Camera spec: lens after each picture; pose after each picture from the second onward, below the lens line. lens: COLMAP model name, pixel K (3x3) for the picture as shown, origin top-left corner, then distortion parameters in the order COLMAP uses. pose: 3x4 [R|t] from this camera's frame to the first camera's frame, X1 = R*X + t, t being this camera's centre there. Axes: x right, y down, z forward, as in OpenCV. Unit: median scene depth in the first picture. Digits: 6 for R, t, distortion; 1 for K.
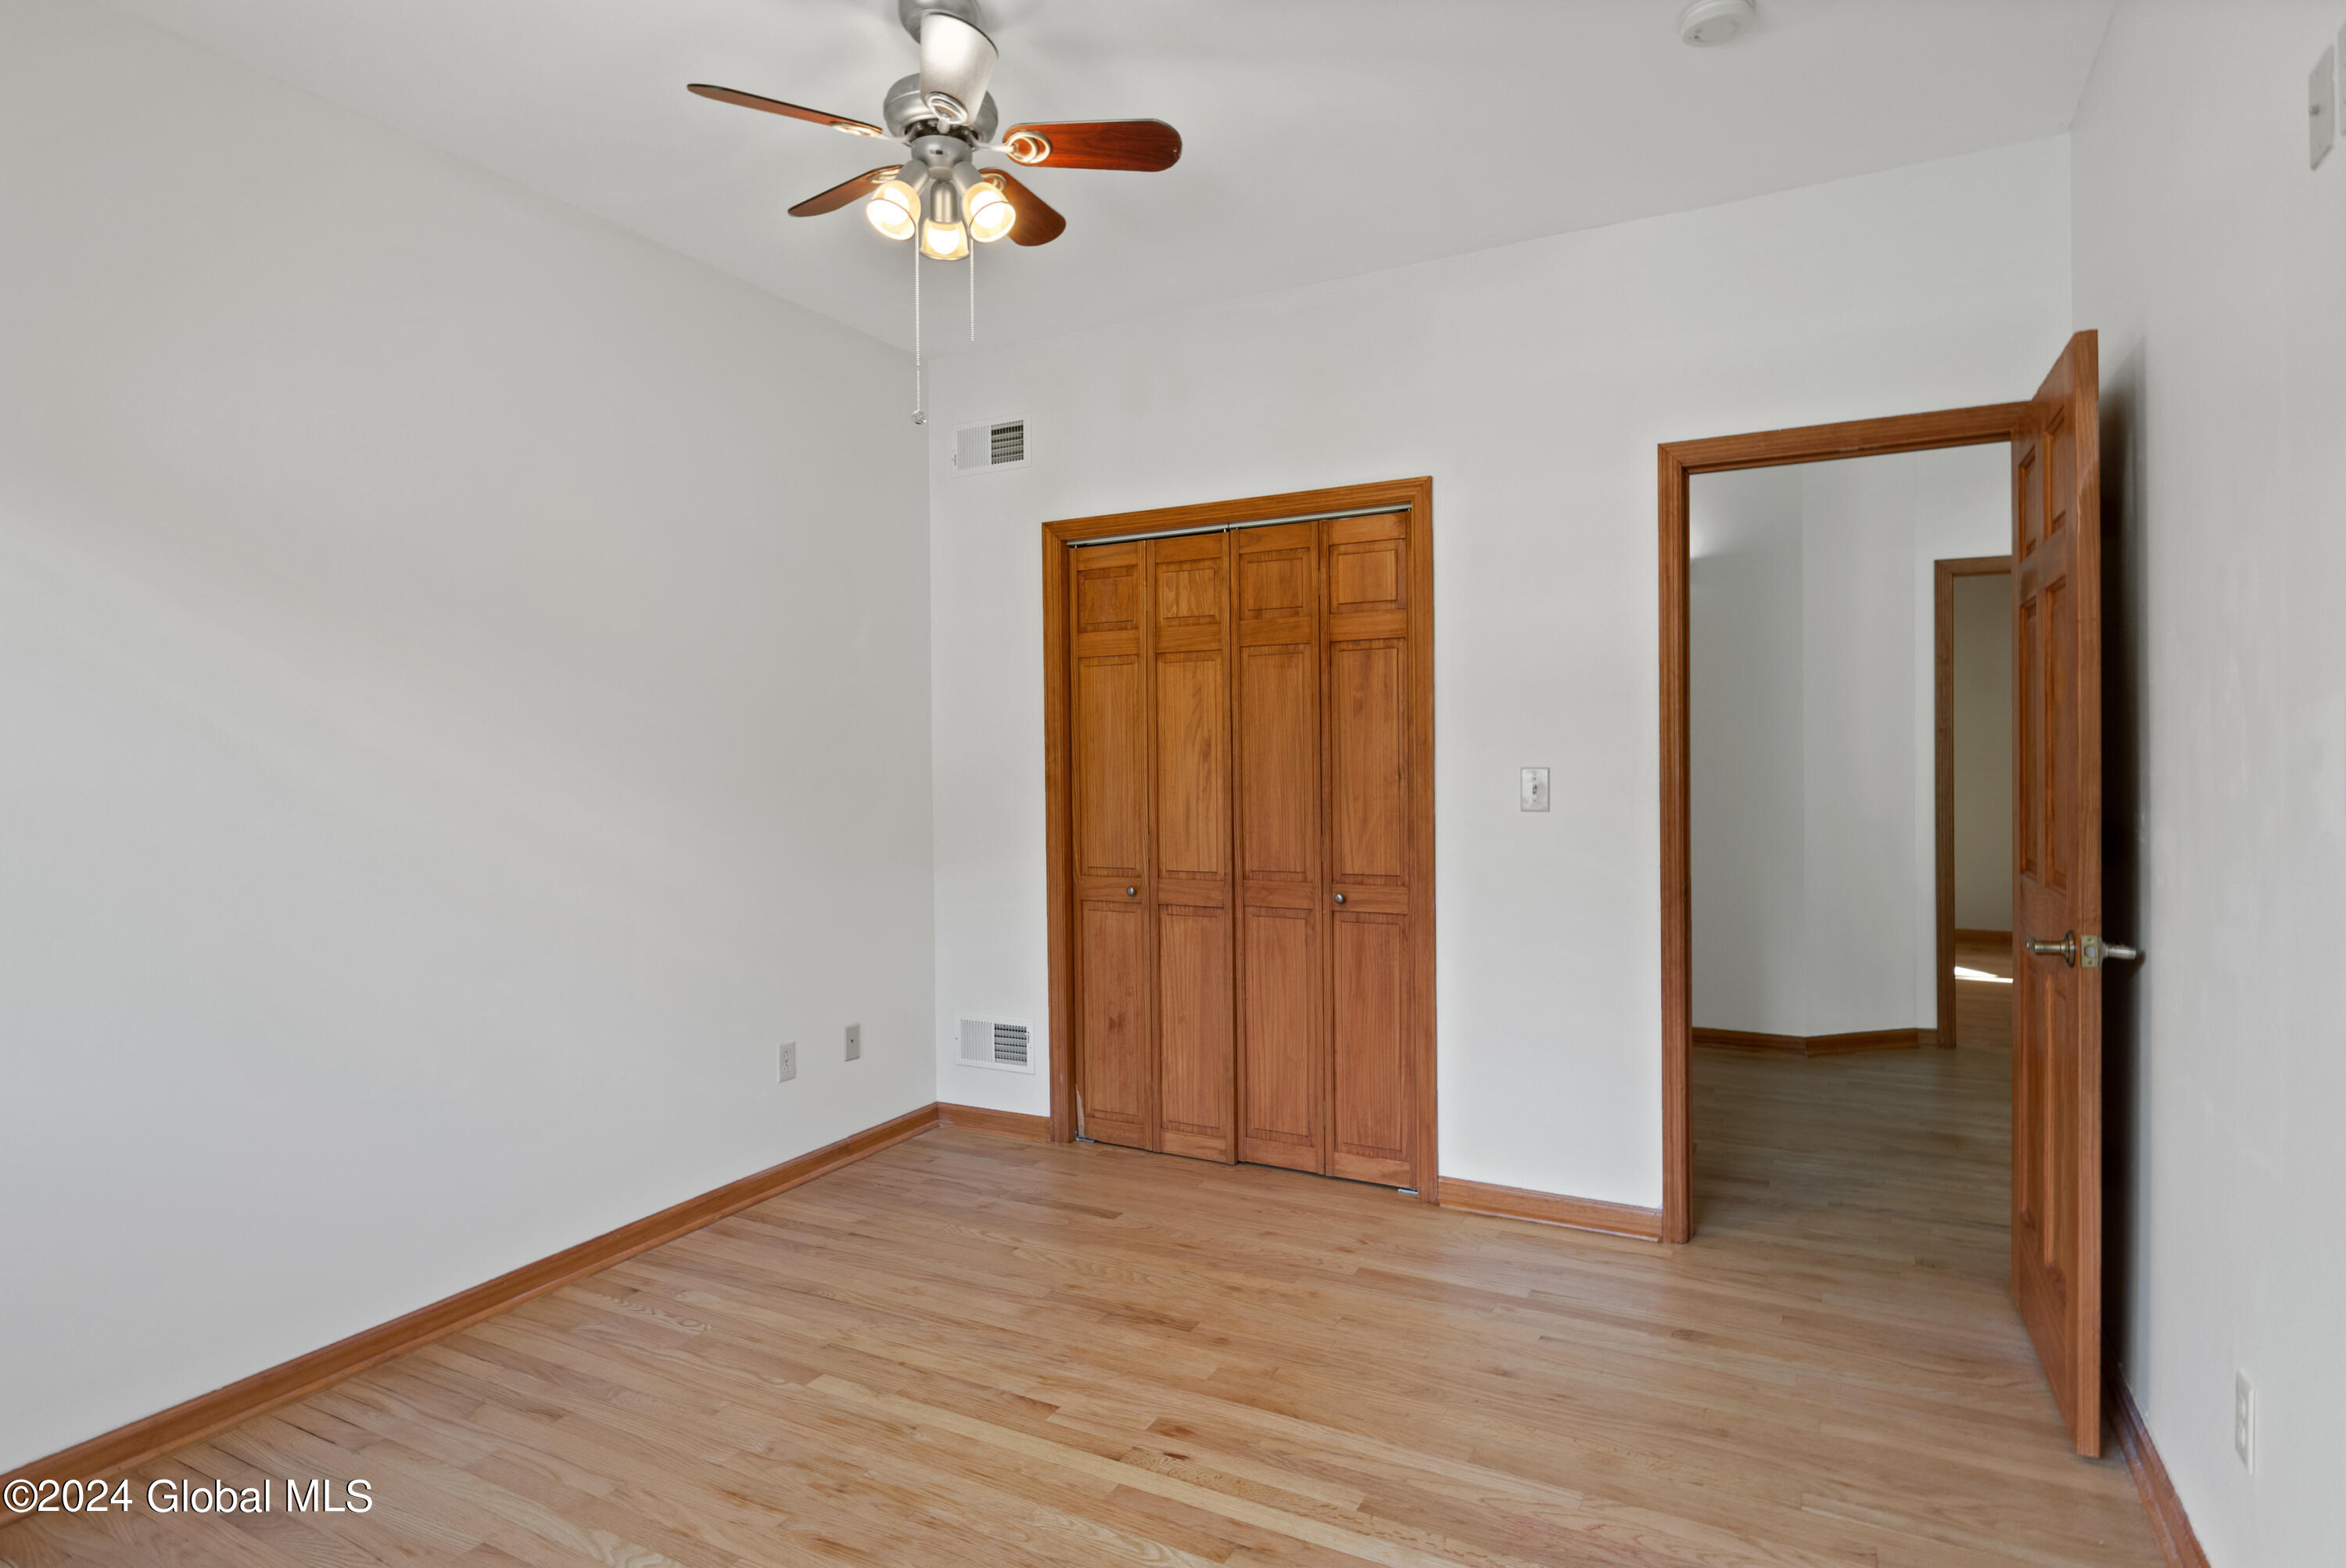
lens RADIAL K [[1261.5, 0, 1173.0], [0, 1261.5, 784.0], [0, 0, 1]] dist [0.002663, 0.000183]
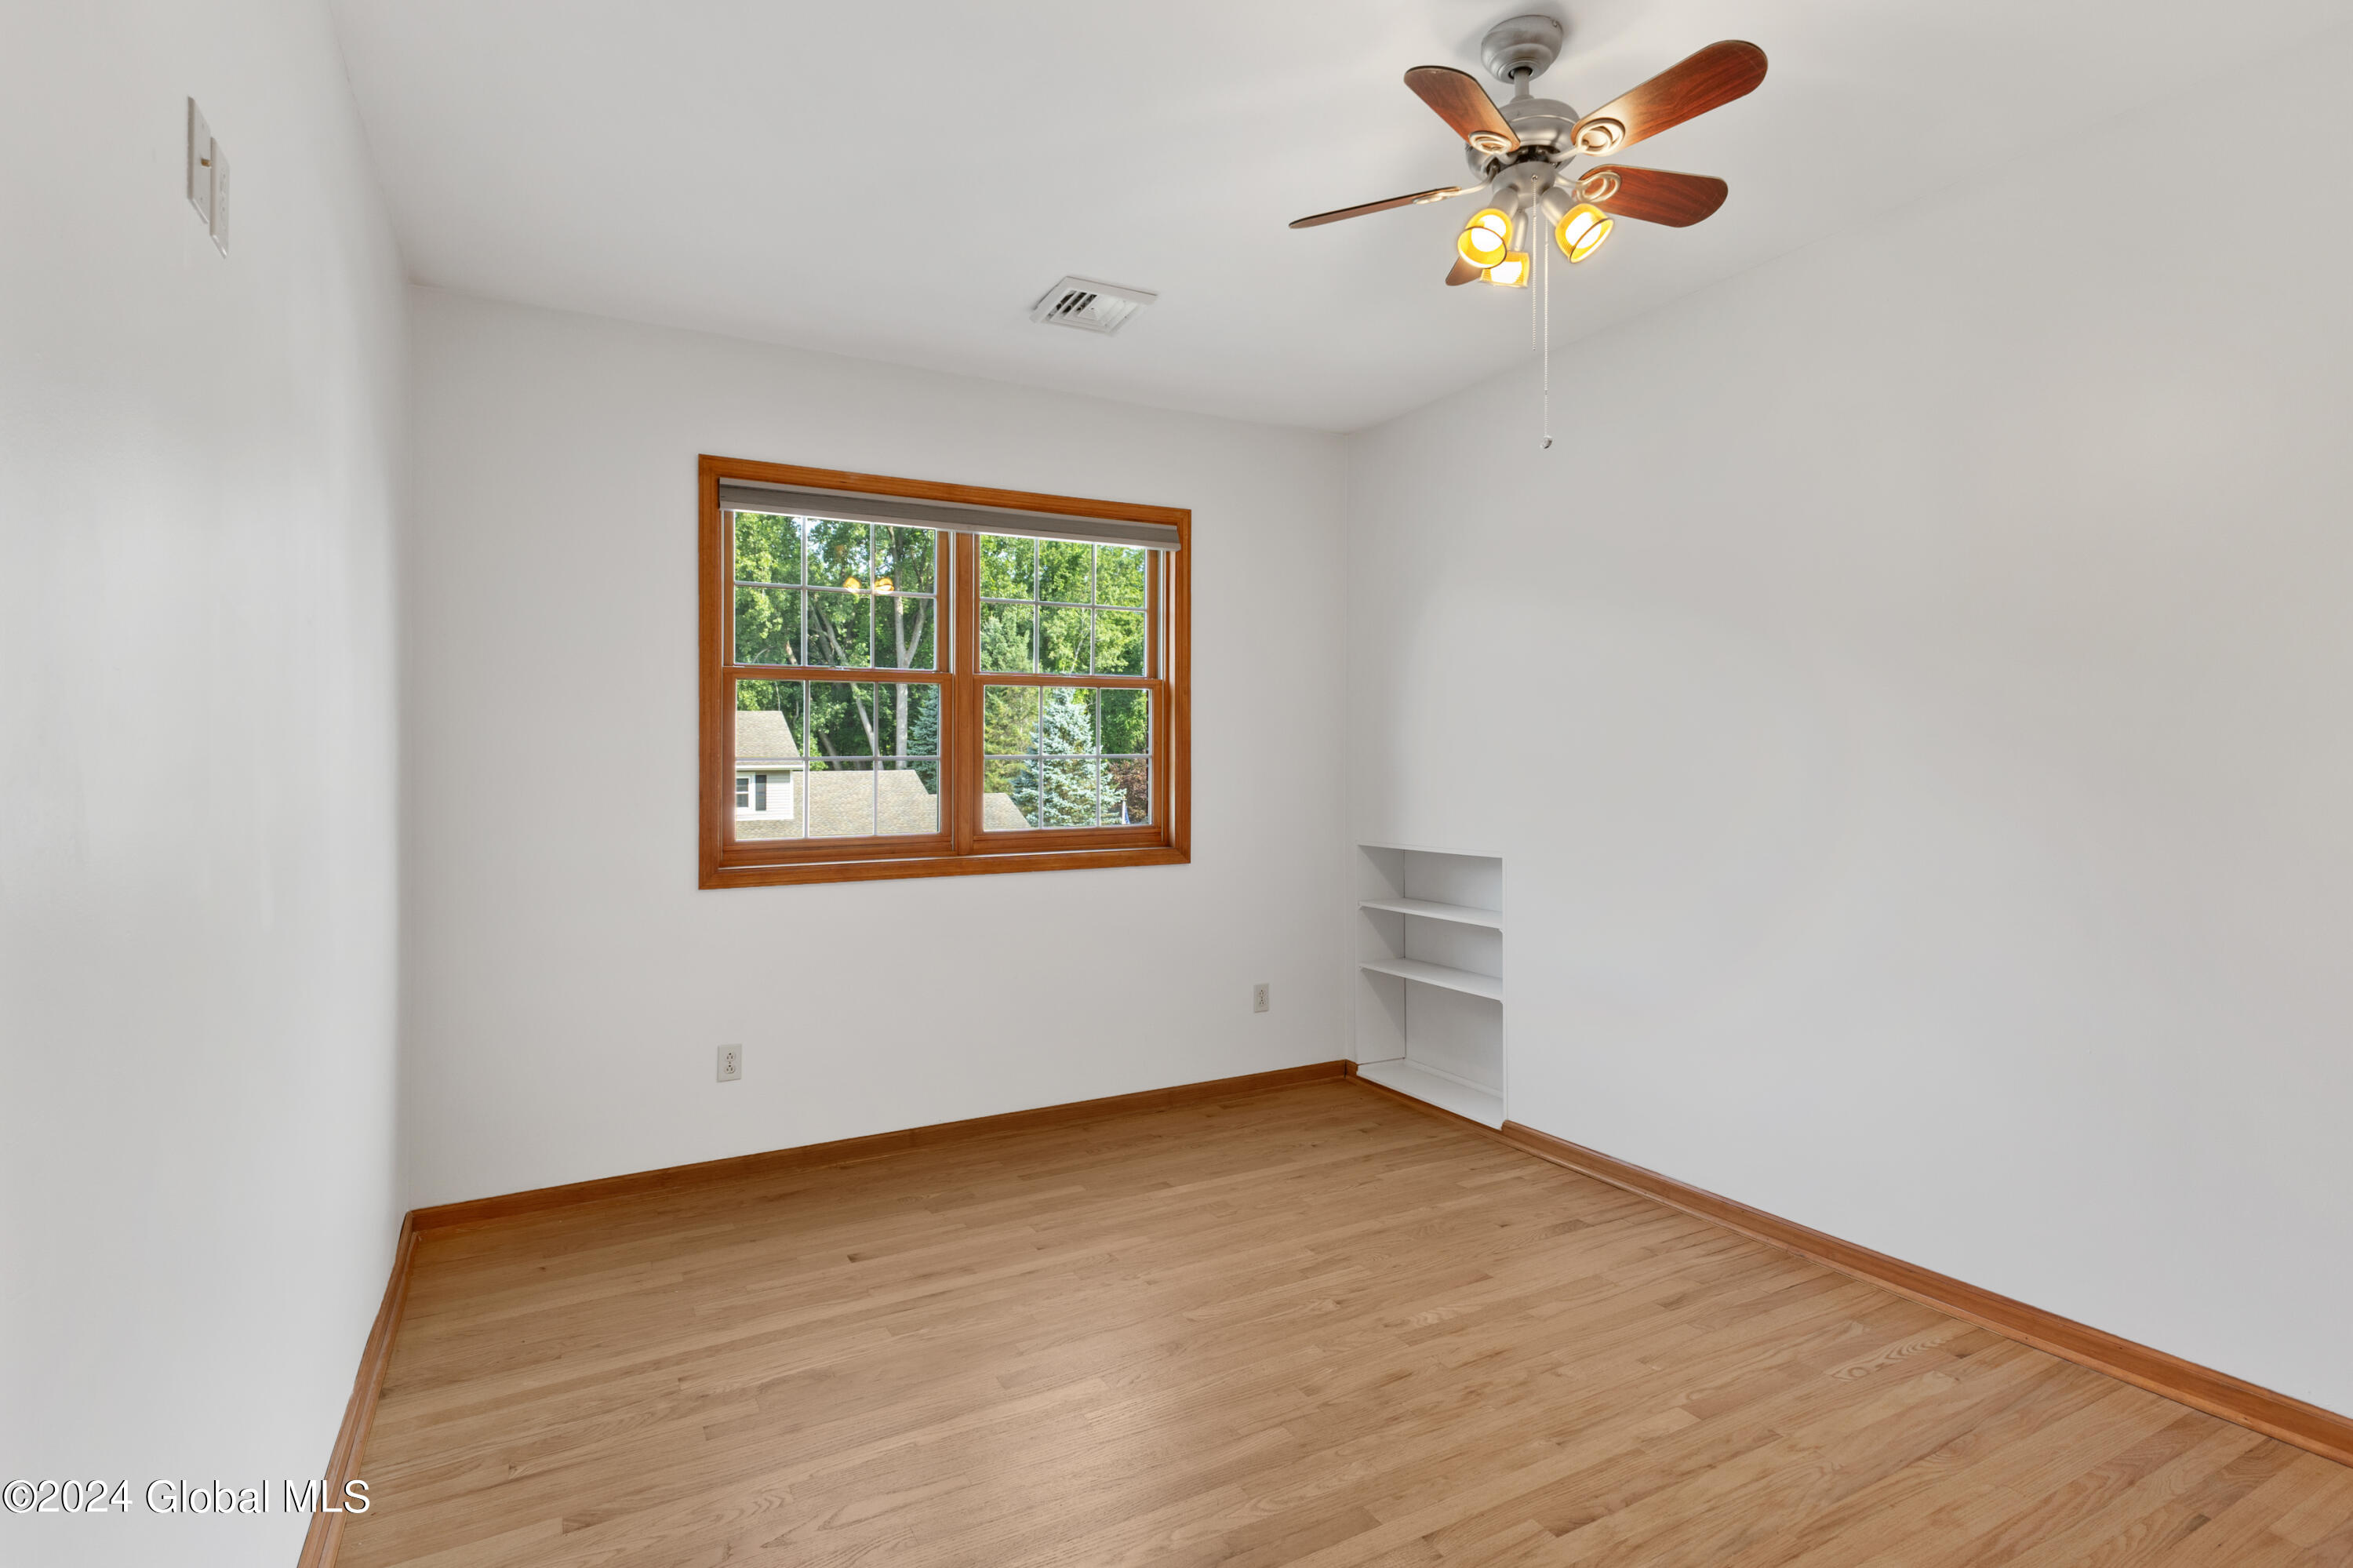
lens RADIAL K [[1131.9, 0, 1176.5], [0, 1131.9, 784.0], [0, 0, 1]] dist [-0.000209, -0.000051]
pose [[-0.554742, 0.030430, -0.831466, 0.645304], [0.003059, 0.999399, 0.034535, -0.047590], [0.832017, 0.016615, -0.554502, 1.134583]]
